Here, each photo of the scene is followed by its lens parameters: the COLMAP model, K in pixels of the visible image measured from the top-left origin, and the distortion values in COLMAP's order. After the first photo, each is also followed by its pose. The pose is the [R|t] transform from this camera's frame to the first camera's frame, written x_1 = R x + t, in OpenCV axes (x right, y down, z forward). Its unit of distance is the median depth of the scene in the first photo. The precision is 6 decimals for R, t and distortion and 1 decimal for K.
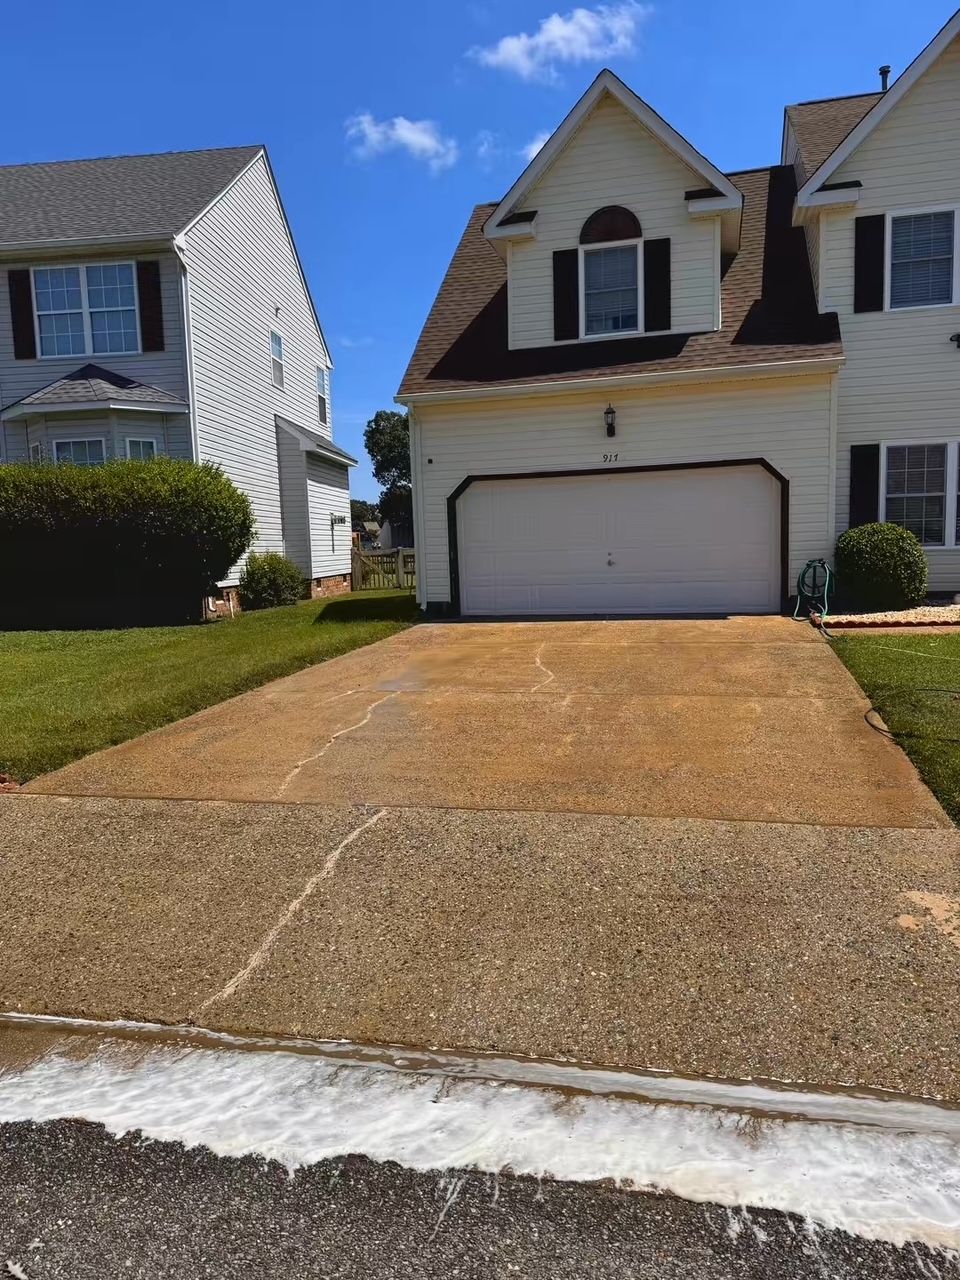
lens RADIAL K [[880.4, 0, 480.0], [0, 880.4, 640.0], [0, 0, 1]] dist [0.117345, 0.001143]
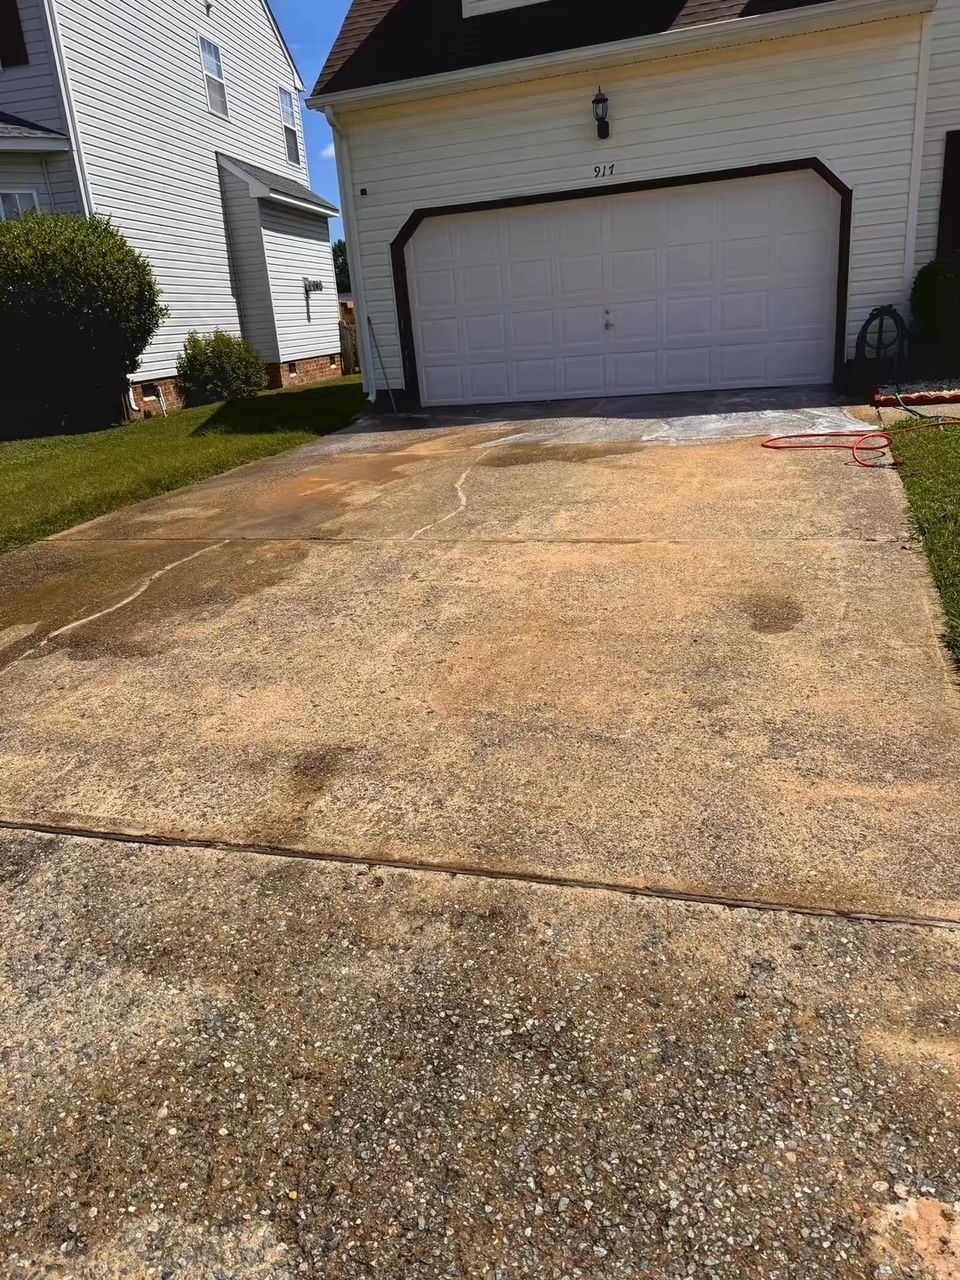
lens RADIAL K [[906.7, 0, 484.8], [0, 906.7, 625.1], [0, 0, 1]] dist [0.004720, 0.006537]
pose [[0.996579, -0.023251, -0.079305, 0.082694], [0.040329, 0.974416, 0.221105, -0.012051], [0.072135, -0.223547, 0.972020, 0.164607]]
